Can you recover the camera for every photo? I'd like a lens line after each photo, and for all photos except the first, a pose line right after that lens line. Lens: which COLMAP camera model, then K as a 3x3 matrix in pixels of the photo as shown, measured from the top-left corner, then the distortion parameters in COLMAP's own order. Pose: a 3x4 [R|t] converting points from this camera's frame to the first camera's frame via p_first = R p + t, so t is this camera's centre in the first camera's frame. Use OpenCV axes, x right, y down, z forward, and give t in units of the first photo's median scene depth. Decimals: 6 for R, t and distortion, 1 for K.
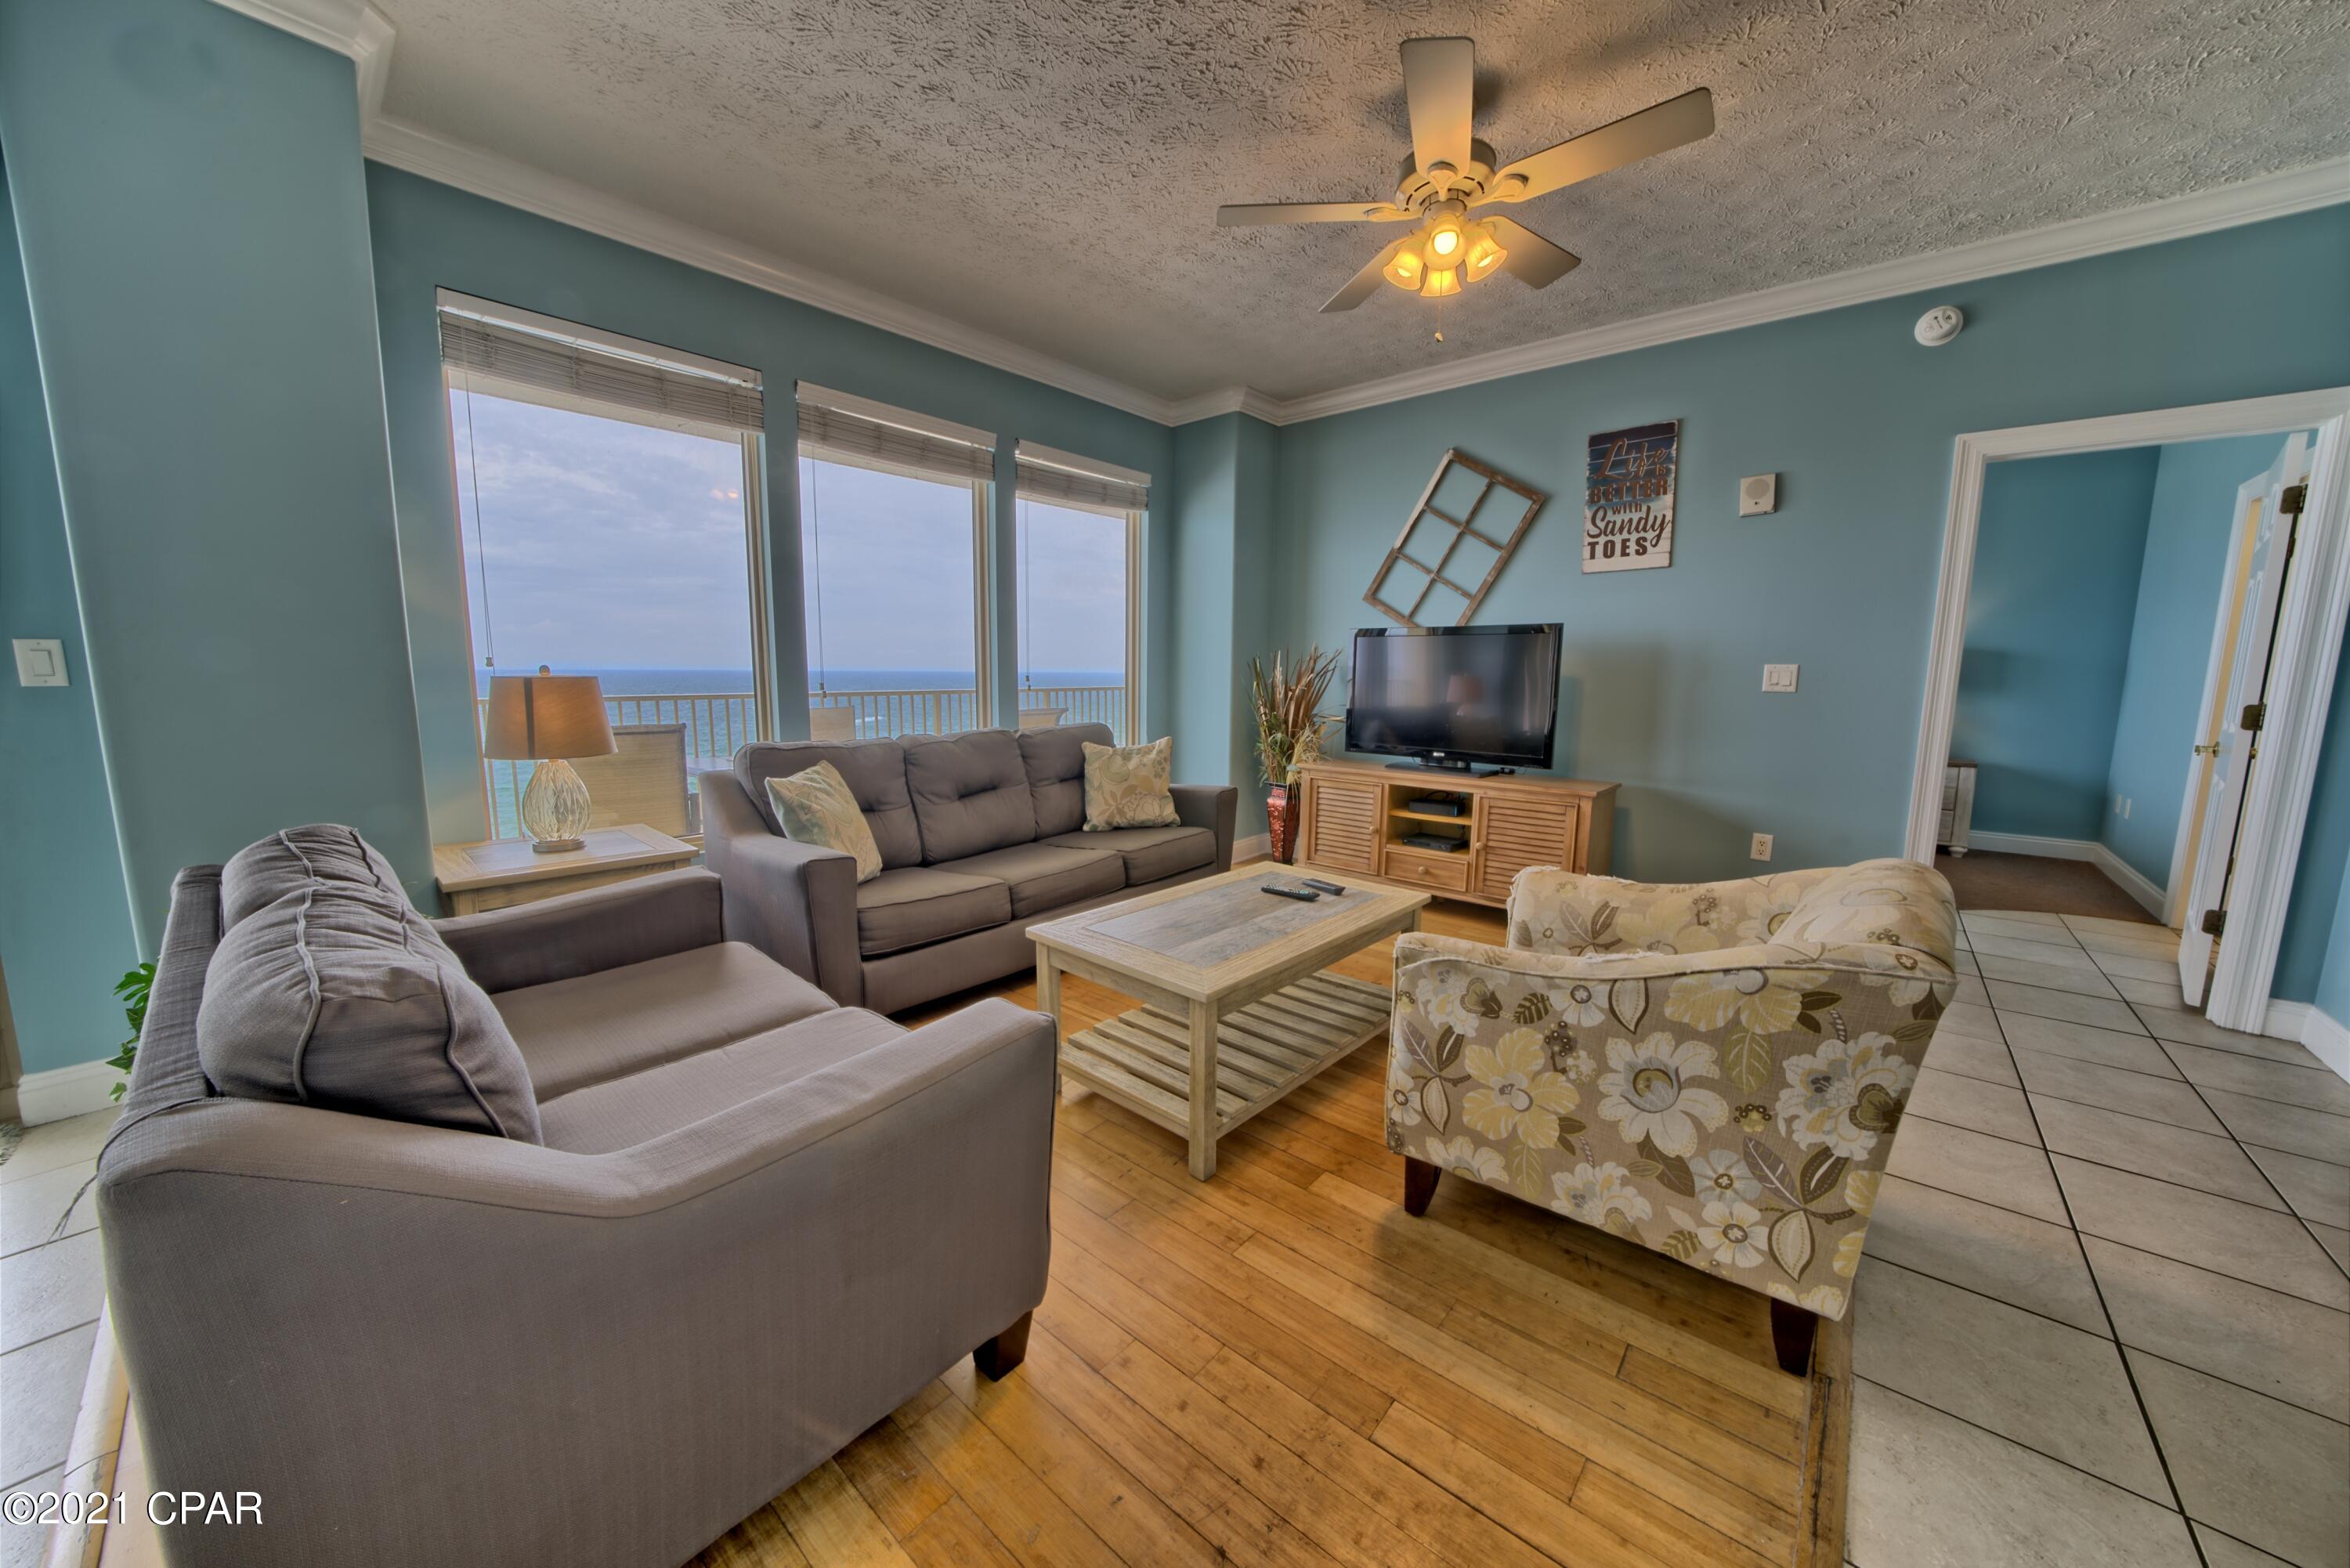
lens RADIAL K [[814.6, 0, 1169.4], [0, 814.6, 780.4], [0, 0, 1]] dist [-0.027009, 0.003503]
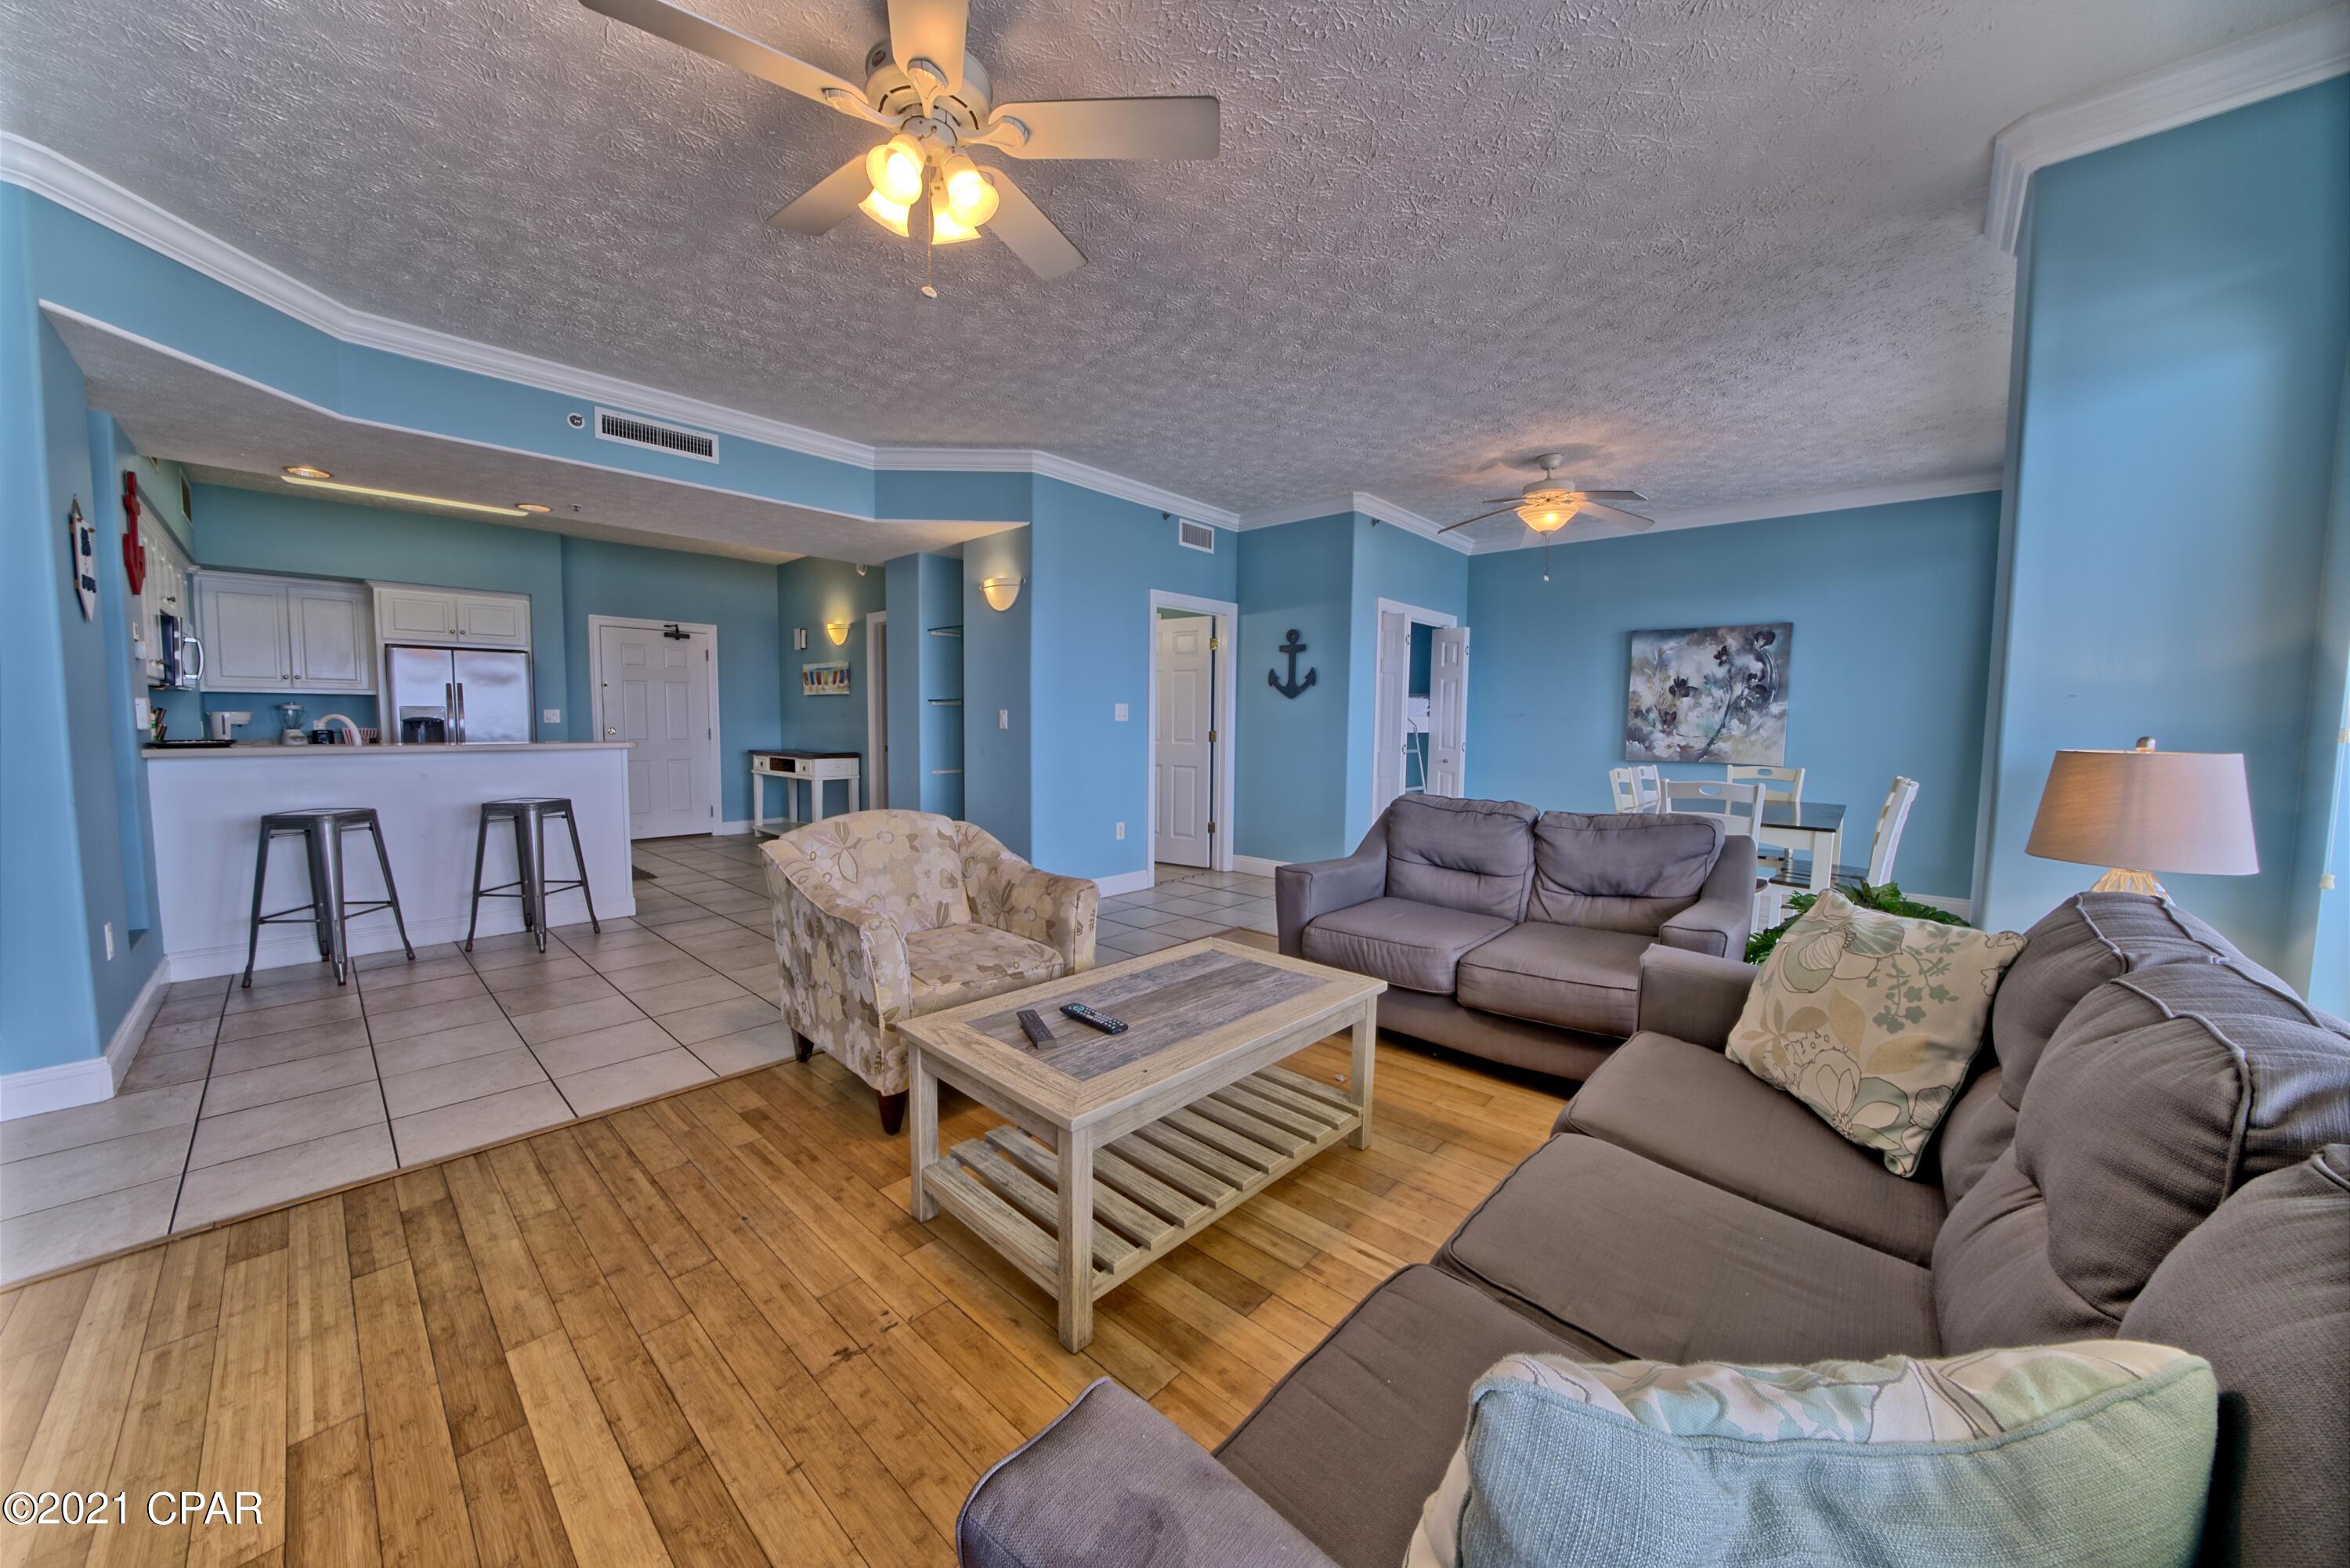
lens RADIAL K [[814.6, 0, 1169.4], [0, 814.6, 783.8], [0, 0, 1]] dist [-0.027009, 0.003503]
pose [[-0.999400, -0.023189, 0.025743, 0.047624], [-0.017247, 0.977365, 0.210854, -0.170681], [-0.030049, 0.210283, -0.977179, 1.238305]]
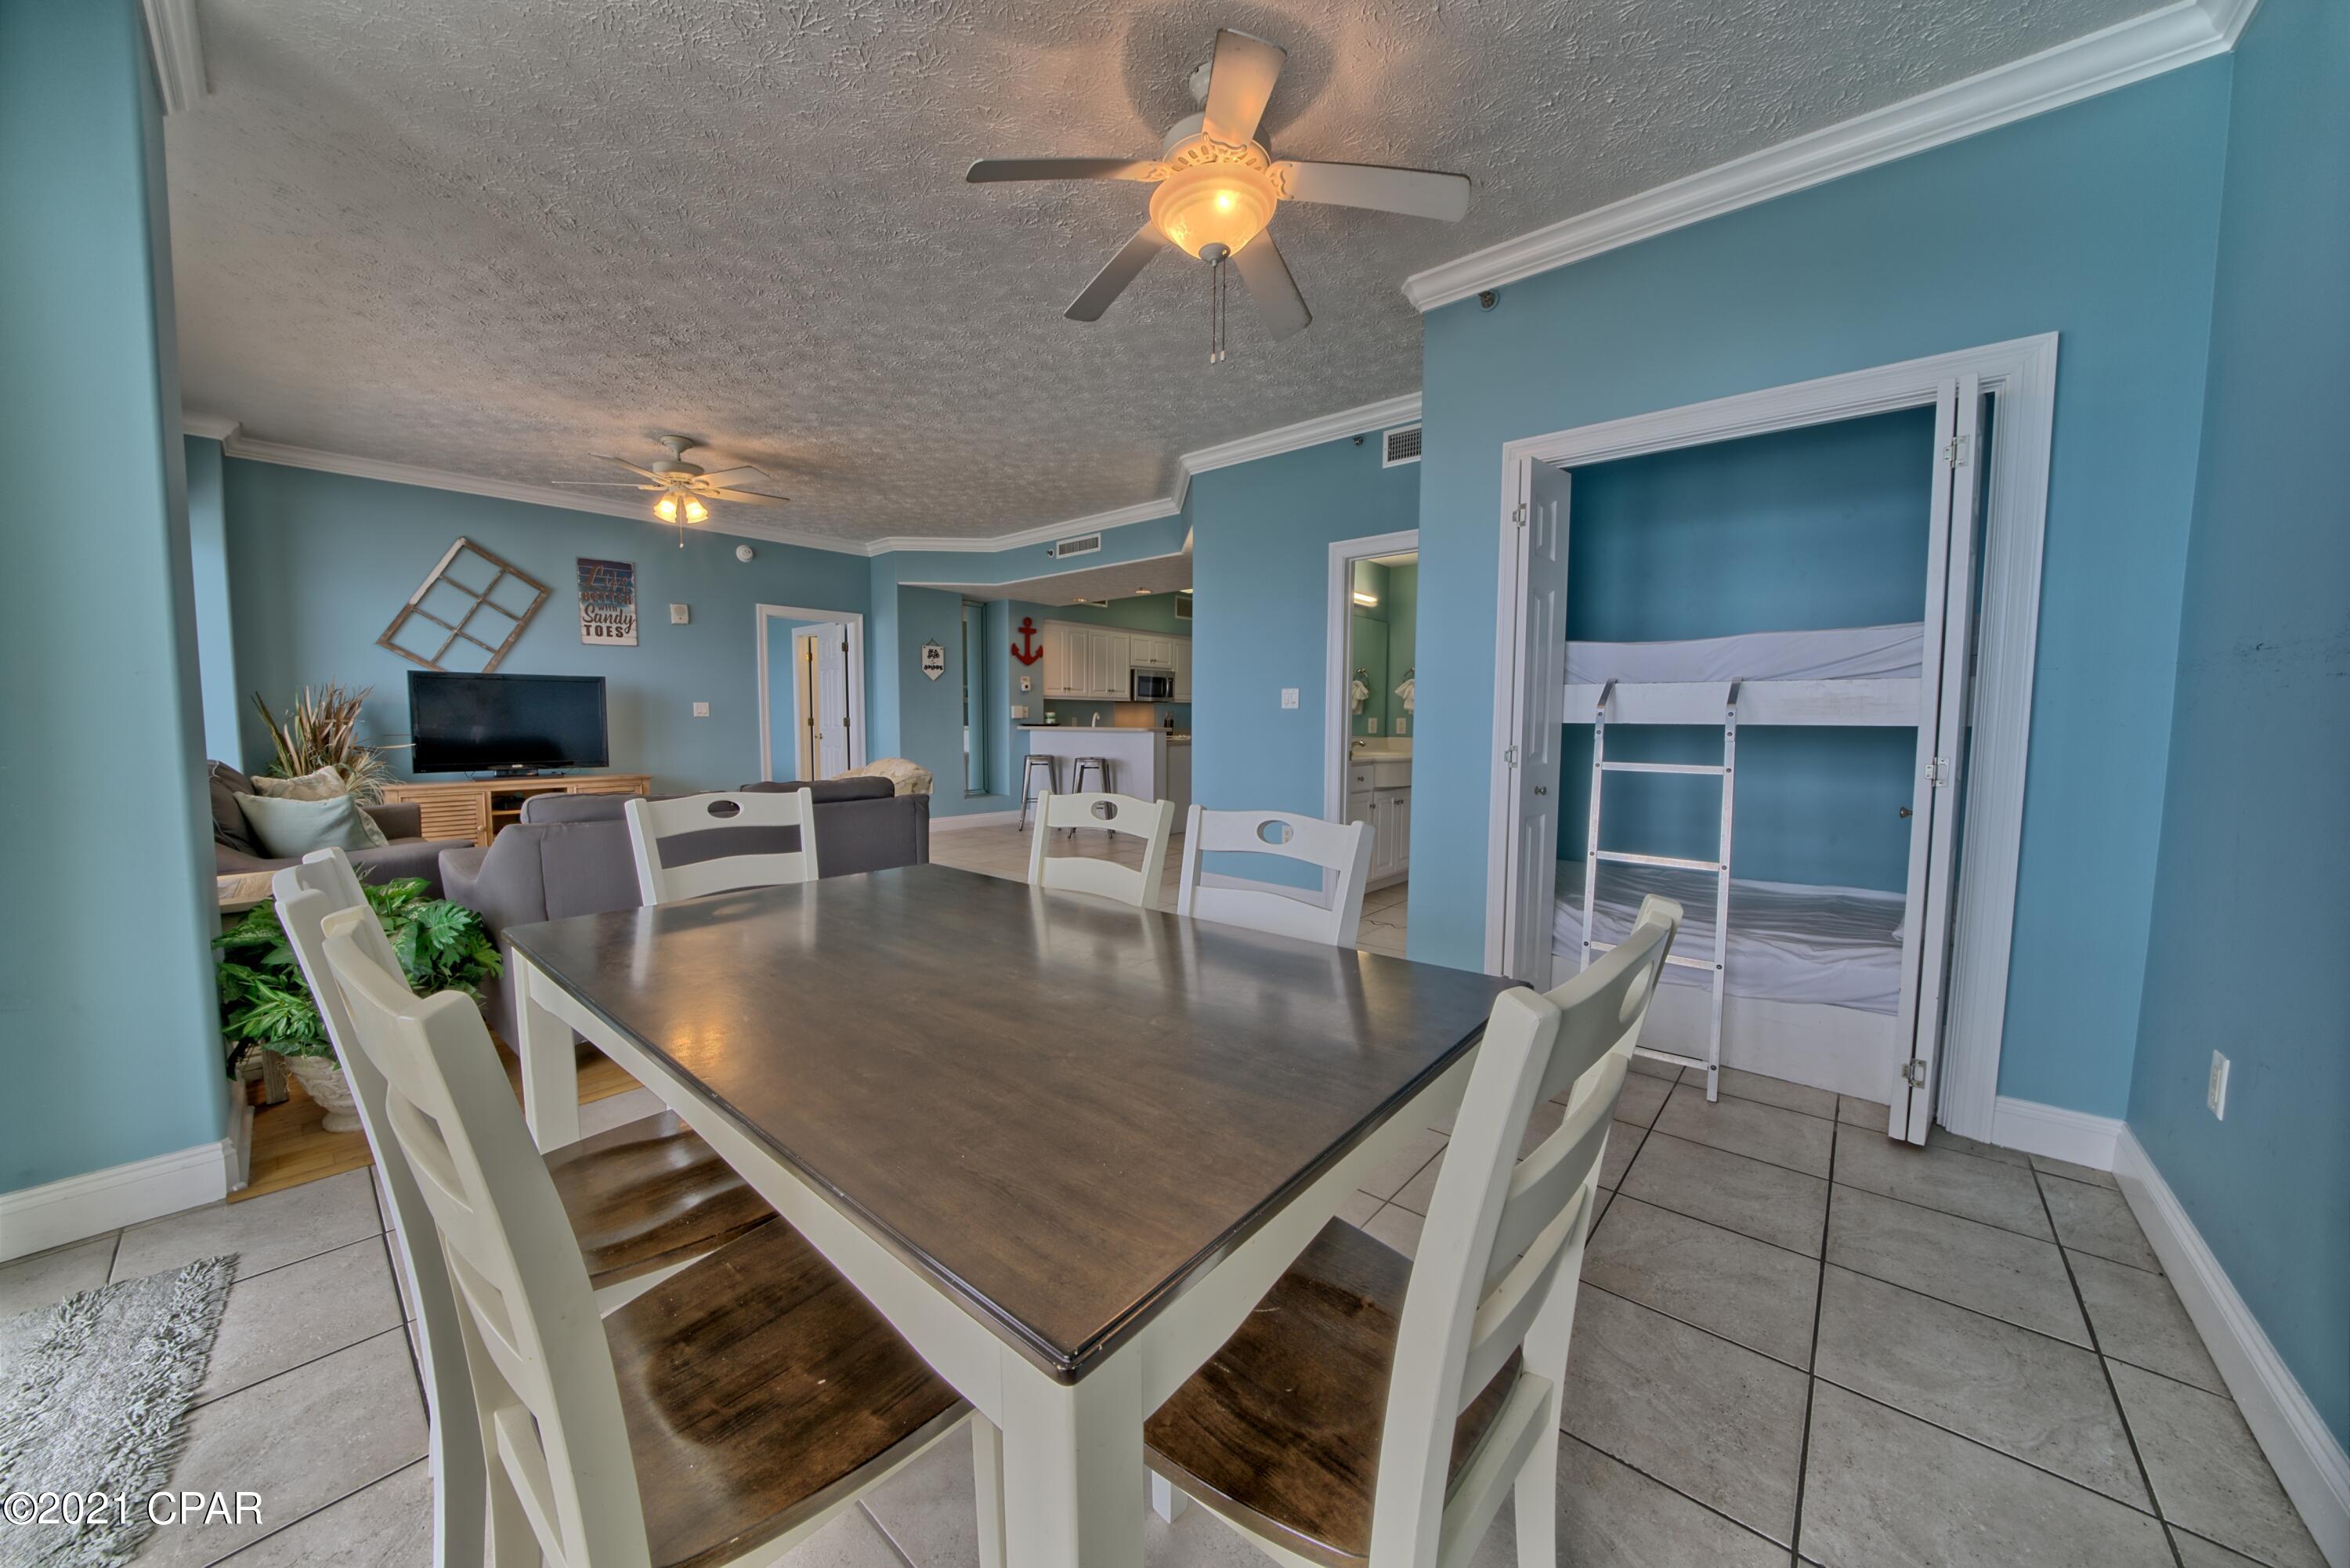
lens RADIAL K [[814.6, 0, 1167.8], [0, 814.6, 783.3], [0, 0, 1]] dist [-0.027009, 0.003503]
pose [[0.006177, -0.089184, 0.995996, -1.189312], [0.128370, 0.987845, 0.087658, 0.022190], [-0.991707, 0.127315, 0.017550, -0.133578]]
